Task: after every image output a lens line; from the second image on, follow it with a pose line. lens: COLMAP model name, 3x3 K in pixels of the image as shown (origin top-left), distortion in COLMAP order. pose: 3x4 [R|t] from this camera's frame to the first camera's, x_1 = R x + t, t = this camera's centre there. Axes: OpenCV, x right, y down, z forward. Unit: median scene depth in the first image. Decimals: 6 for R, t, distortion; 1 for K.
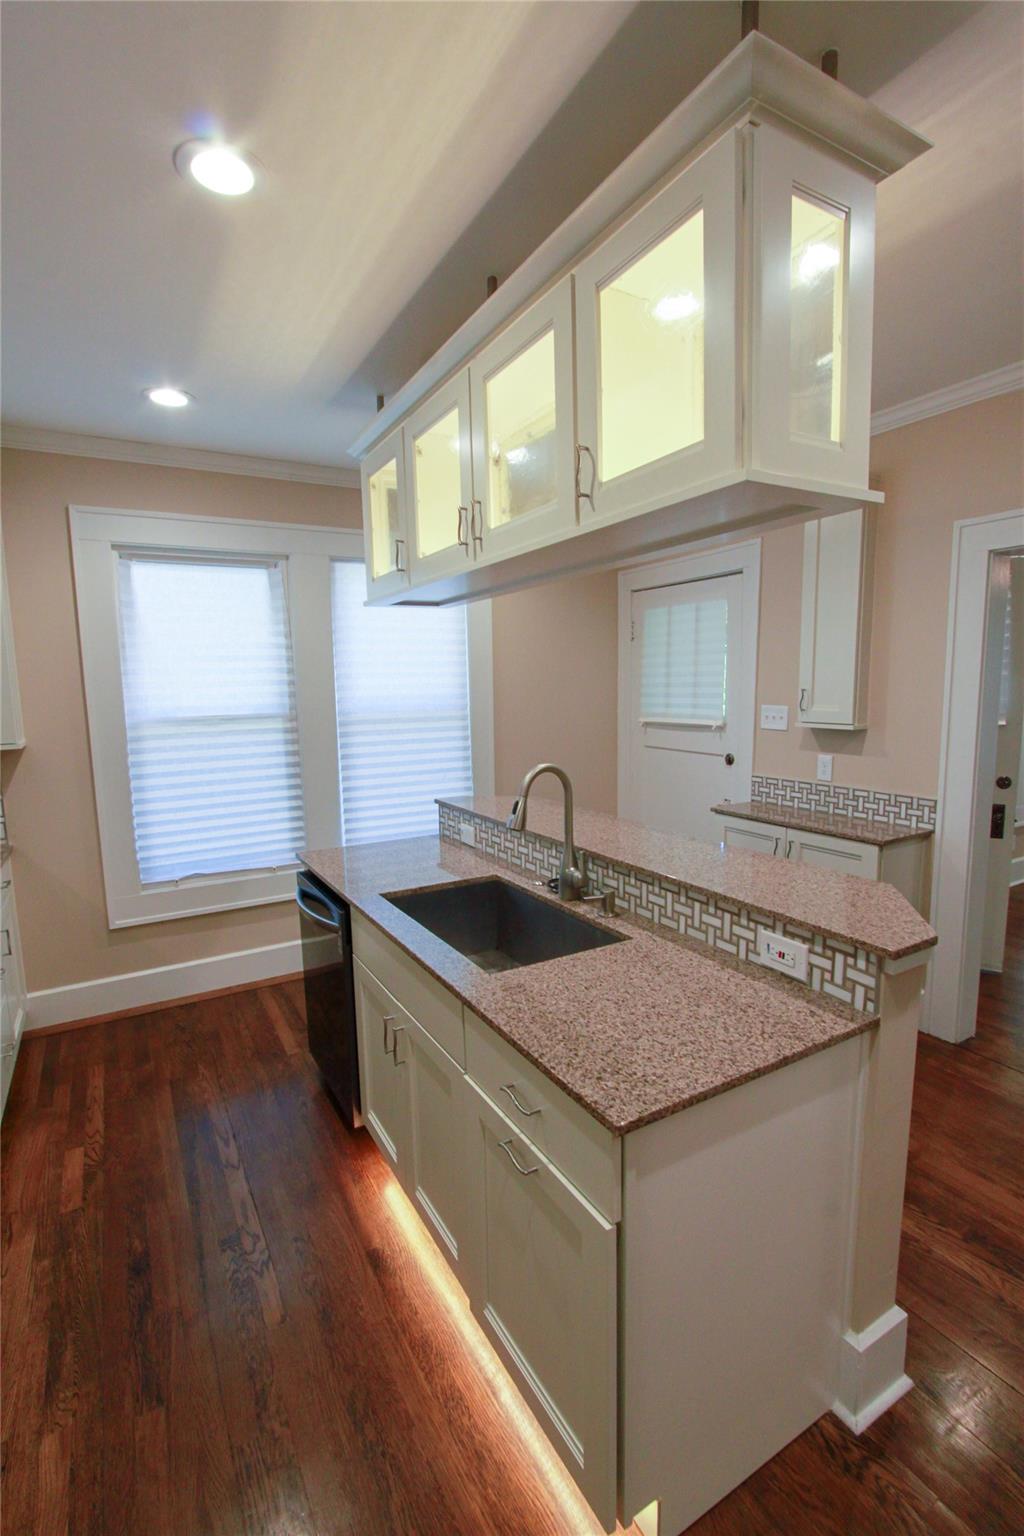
lens RADIAL K [[701.3, 0, 515.5], [0, 701.3, 776.9], [0, 0, 1]] dist [-0.019118, 0.001954]
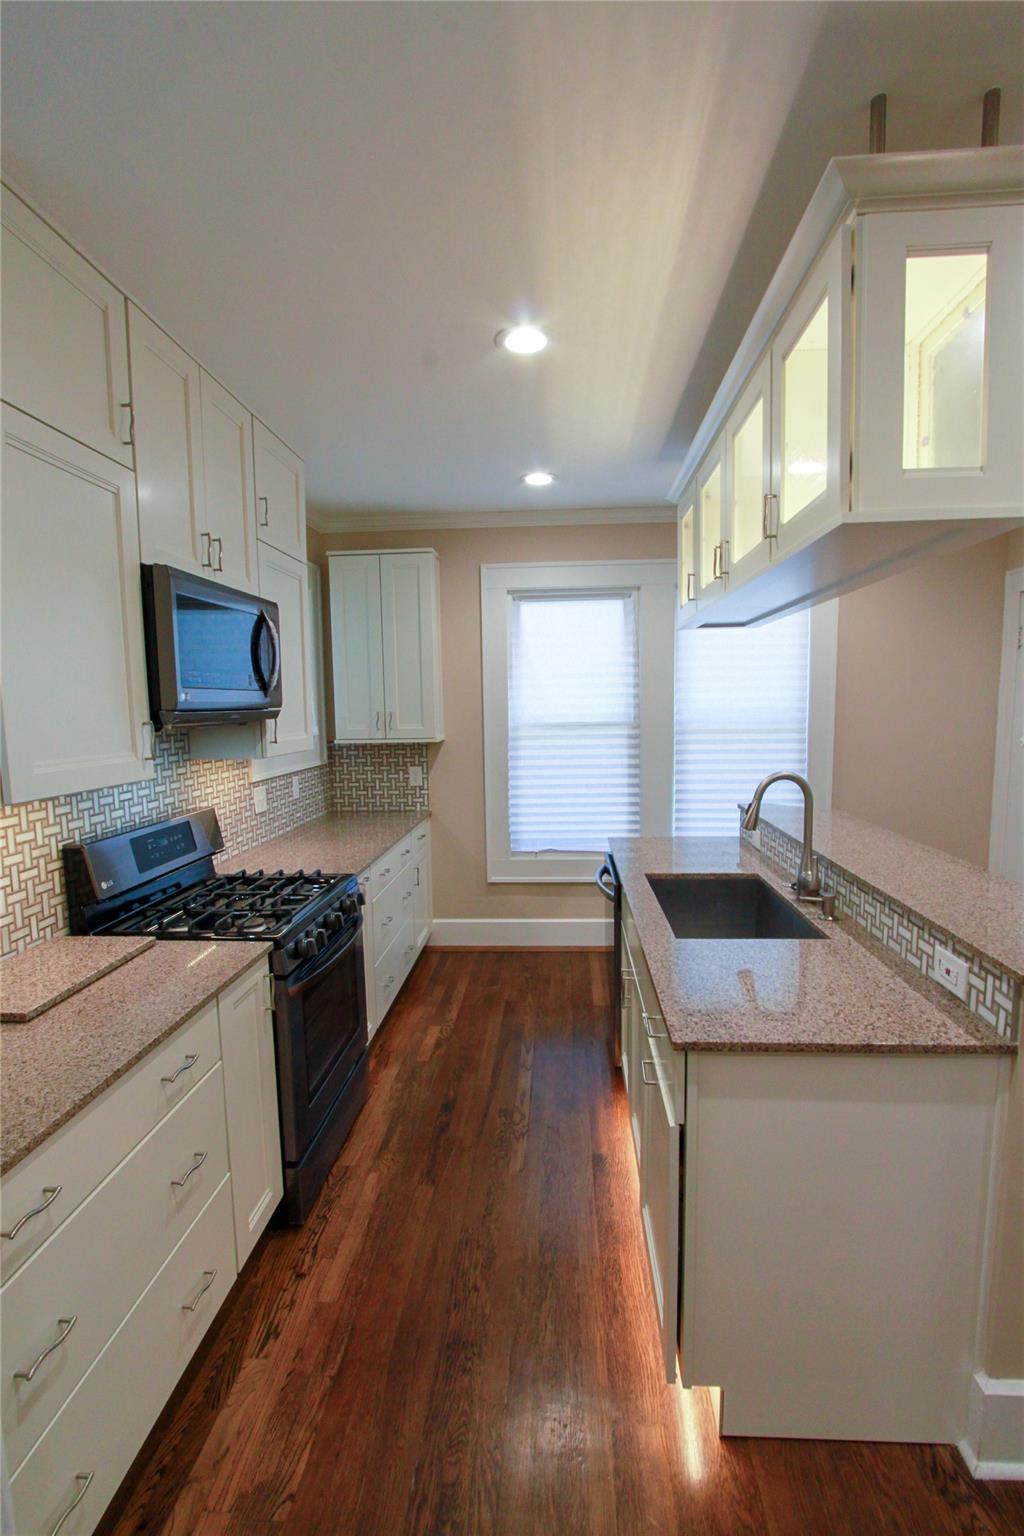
lens RADIAL K [[701.3, 0, 515.5], [0, 701.3, 776.9], [0, 0, 1]] dist [-0.019118, 0.001954]
pose [[0.829752, 0.065863, -0.554232, 0.202720], [-0.074633, 0.997188, 0.006768, 0.008669], [0.553120, 0.035749, 0.832334, -0.089379]]
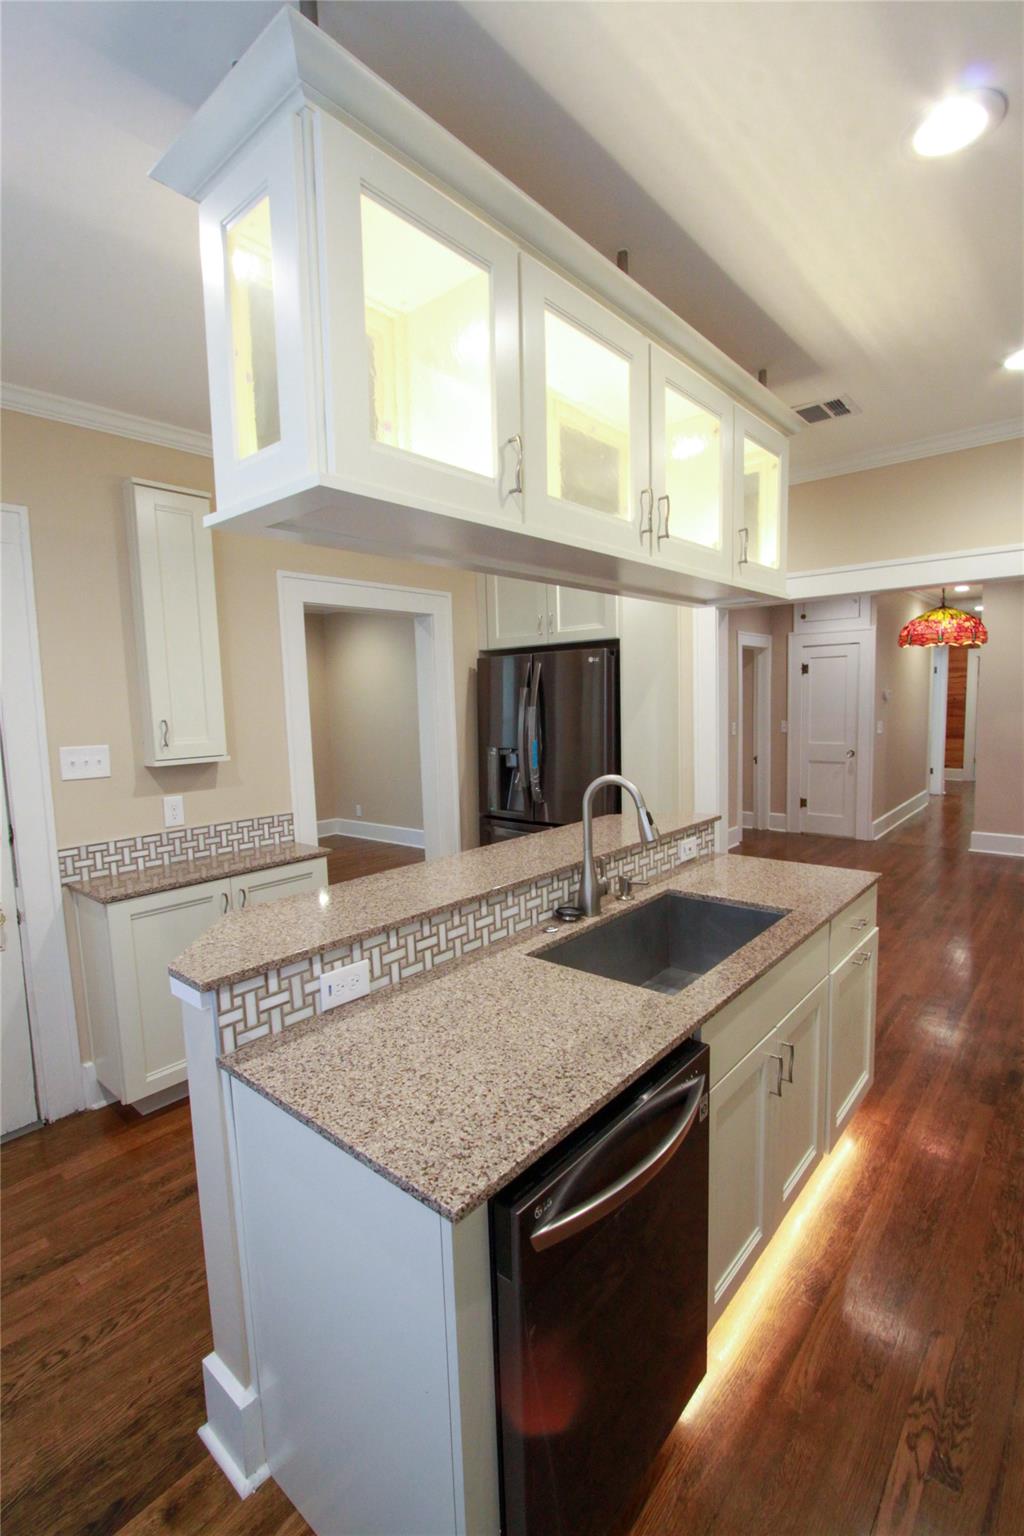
lens RADIAL K [[706.1, 0, 508.1], [0, 706.1, 778.1], [0, 0, 1]] dist [-0.017409, 0.001240]
pose [[-0.322650, -0.076444, 0.943426, -0.573162], [0.159988, 0.977987, 0.133960, -0.116596], [-0.932899, 0.194159, -0.303317, 0.977614]]
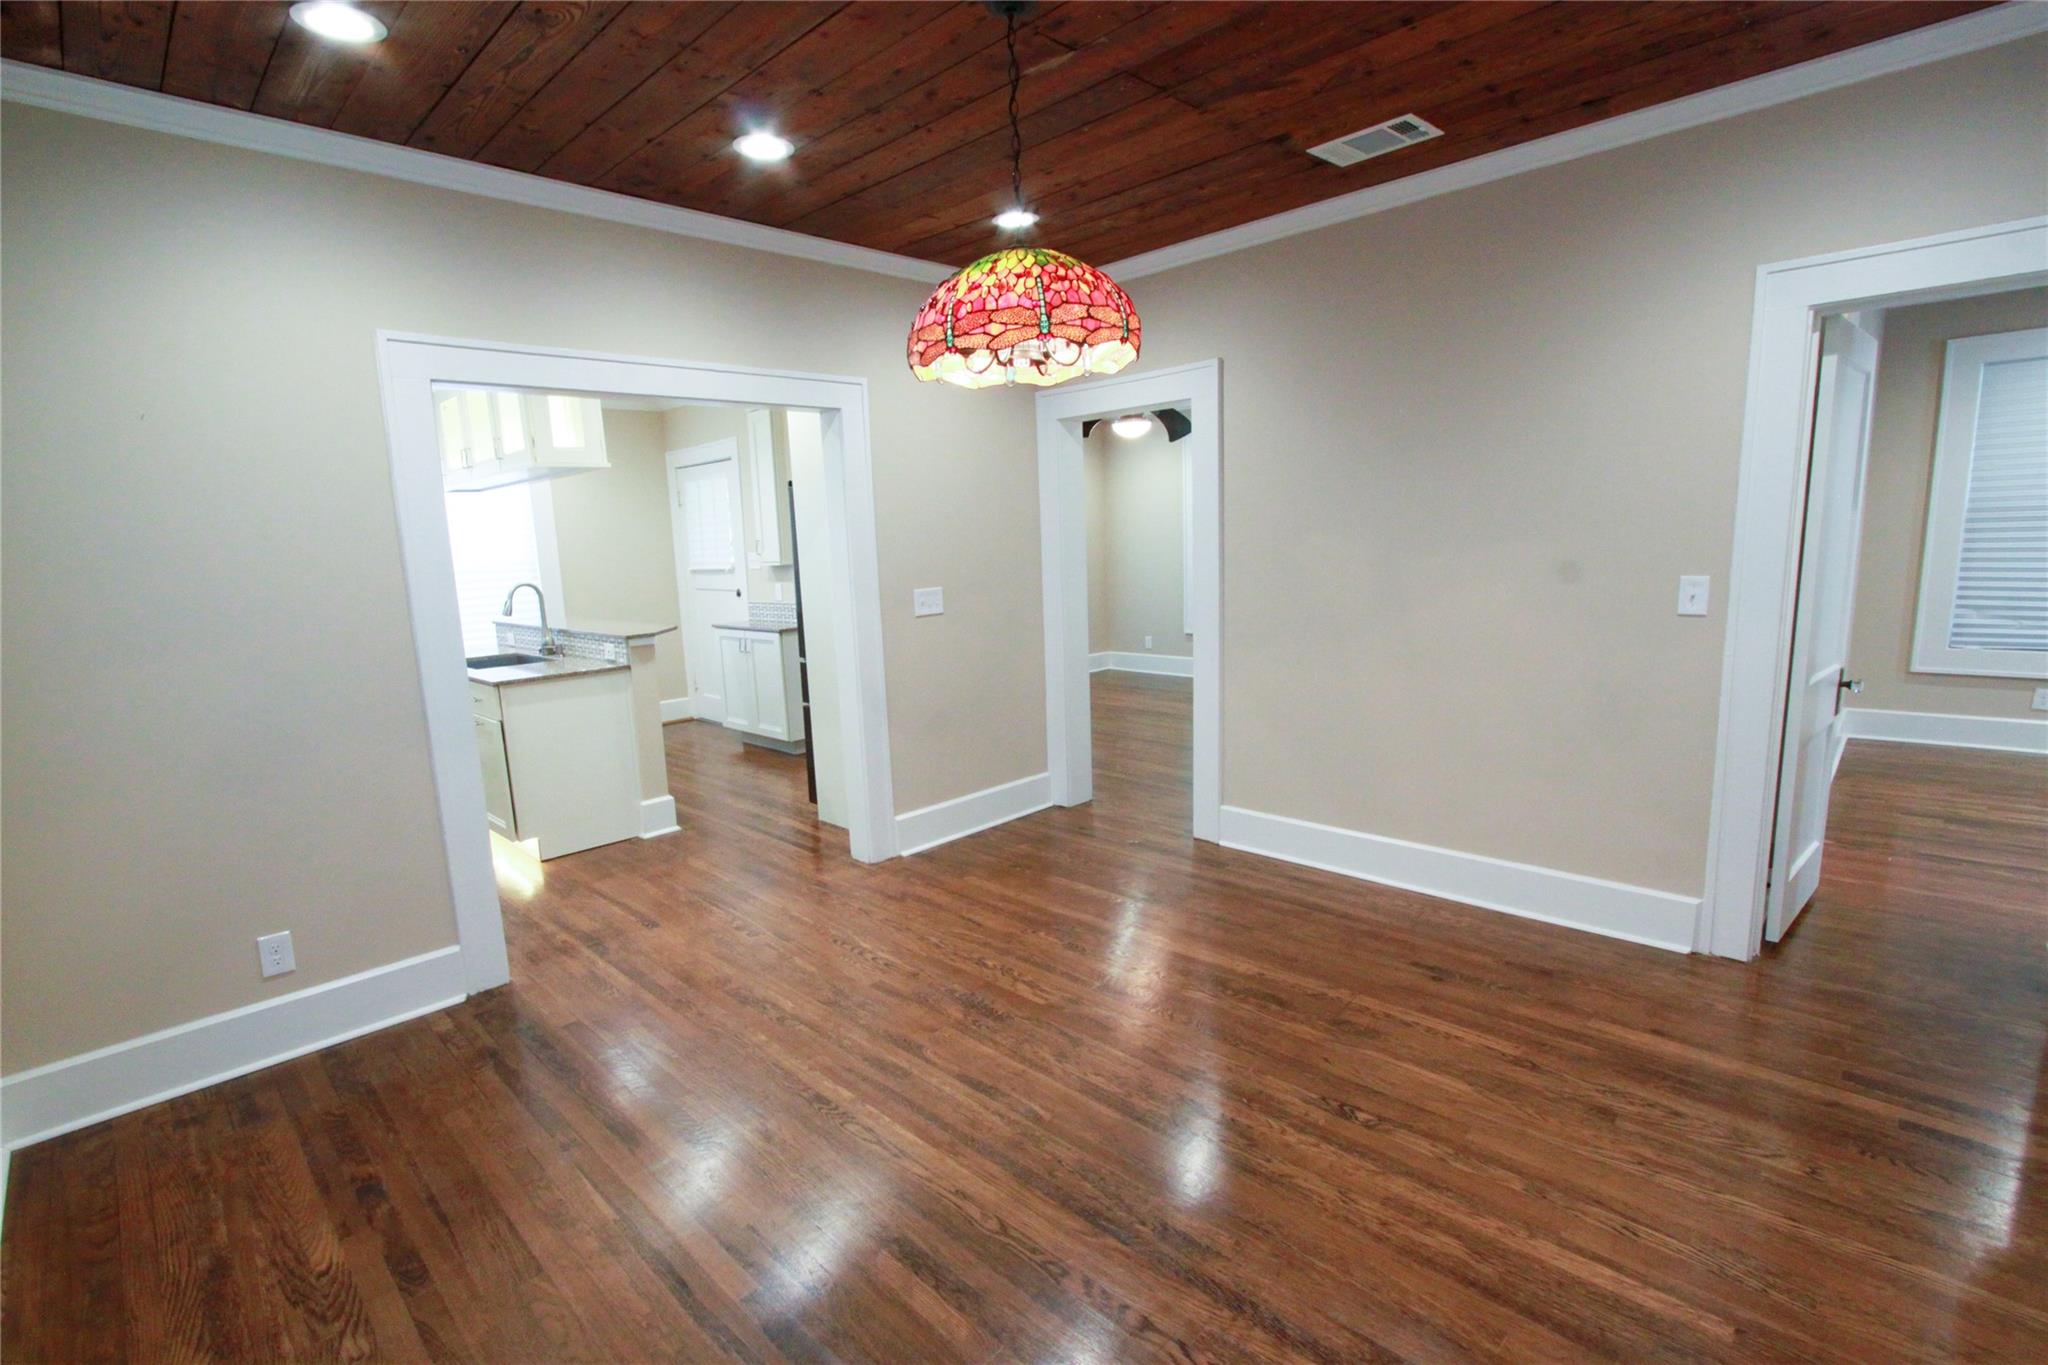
lens RADIAL K [[935.1, 0, 1019.5], [0, 935.1, 693.1], [0, 0, 1]] dist [-0.019118, 0.001954]
pose [[0.962822, -0.063880, 0.262473, 0.448699], [0.057551, 0.997838, 0.031738, 0.191998], [-0.263933, -0.015453, 0.964417, -1.230544]]
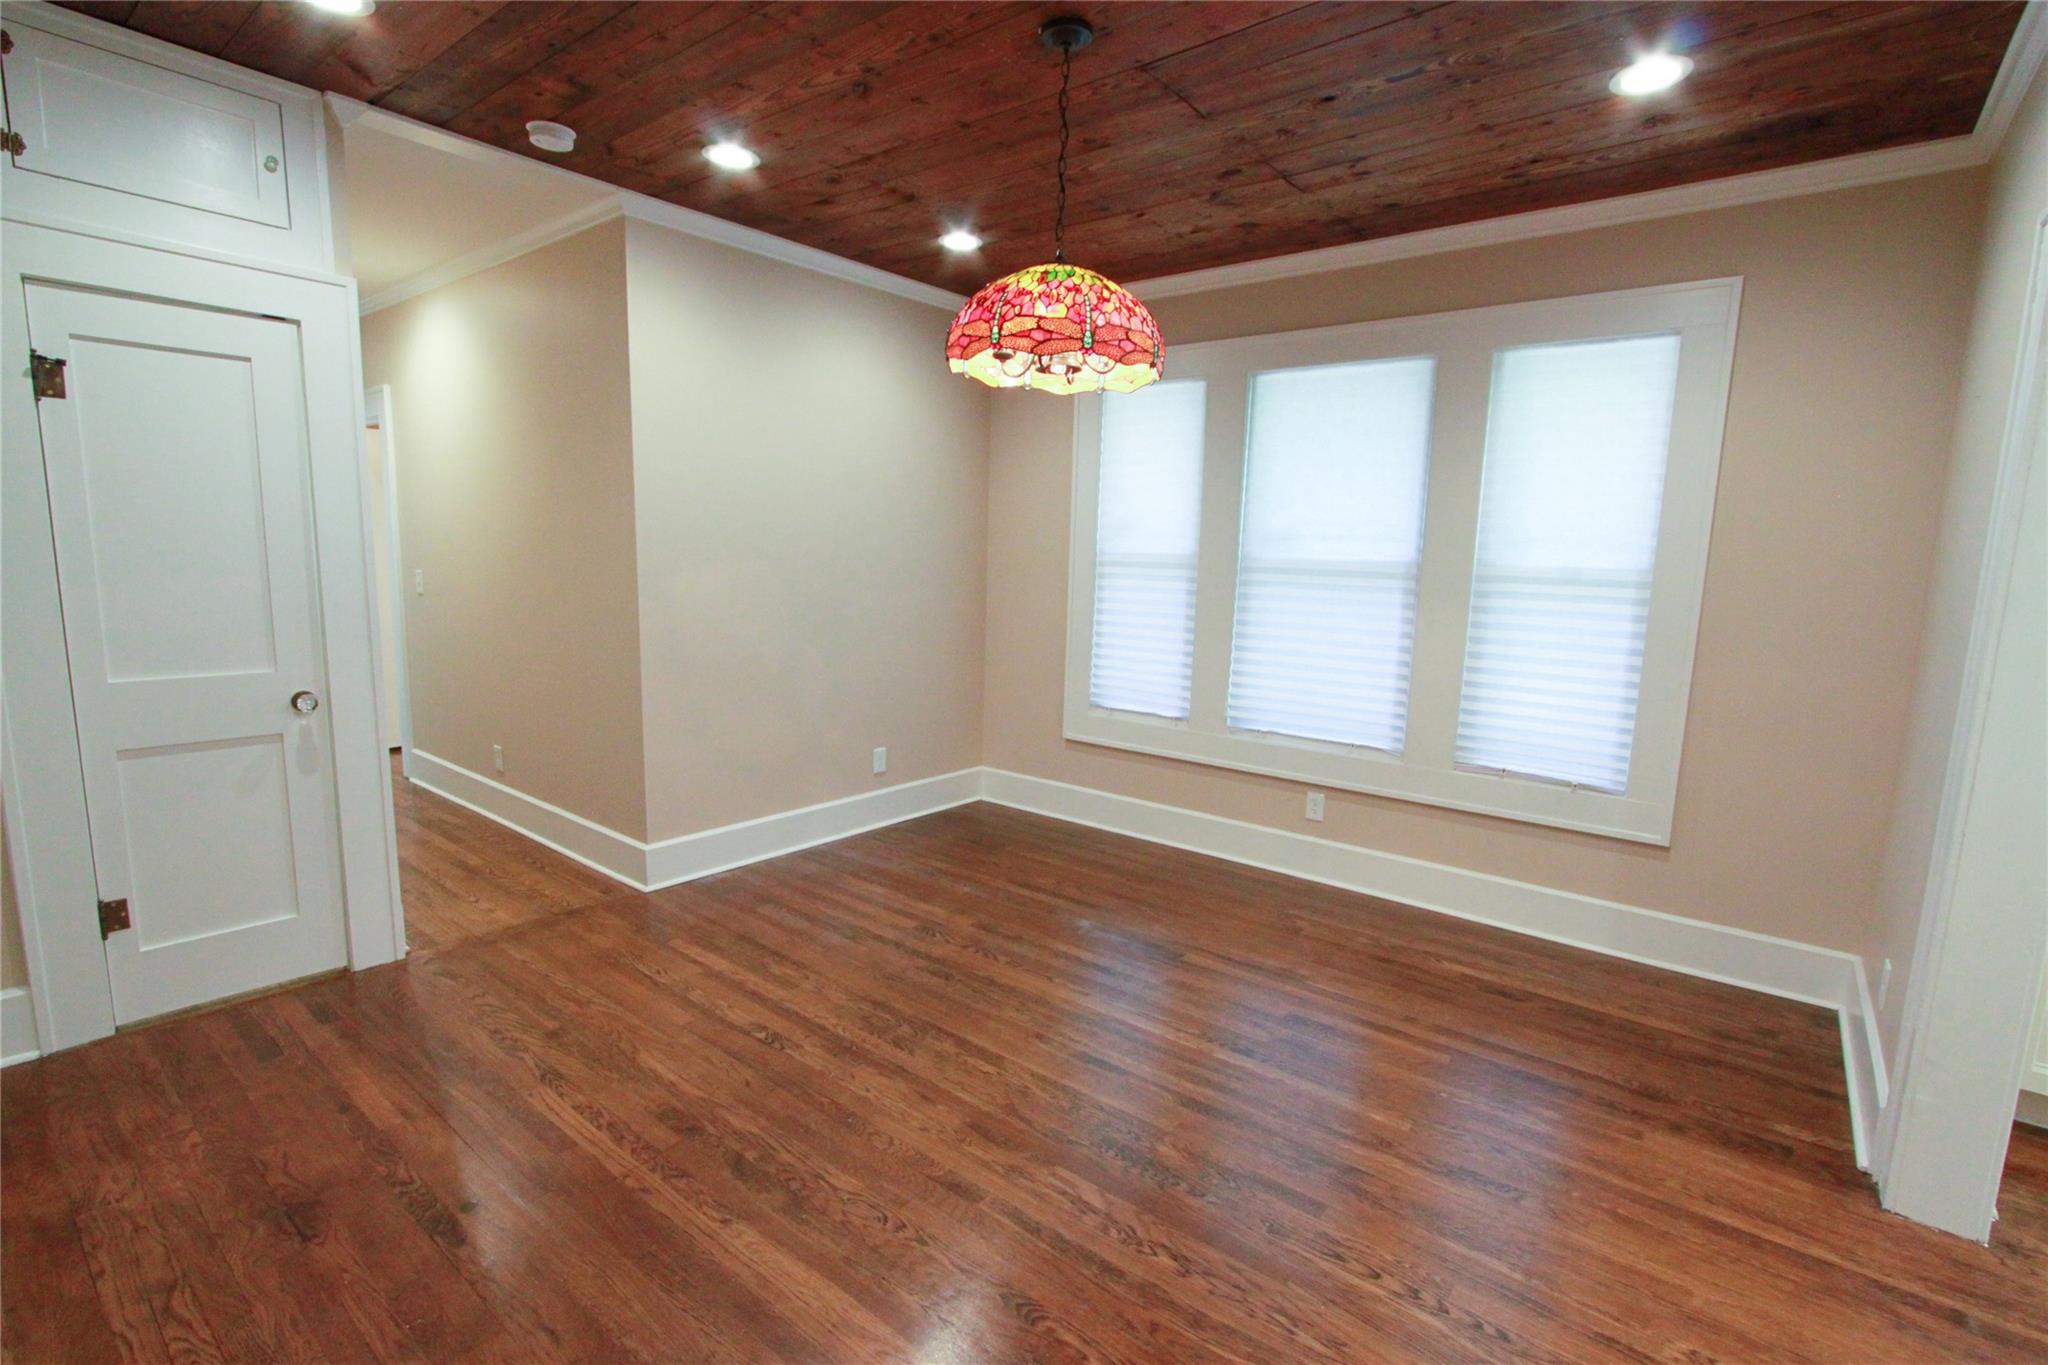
lens RADIAL K [[935.1, 0, 1019.5], [0, 935.1, 693.1], [0, 0, 1]] dist [-0.019118, 0.001954]
pose [[-0.931031, 0.048062, -0.361762, 0.979143], [-0.058206, 0.959044, 0.277214, 0.001284], [0.360269, 0.279151, -0.890102, 0.230707]]
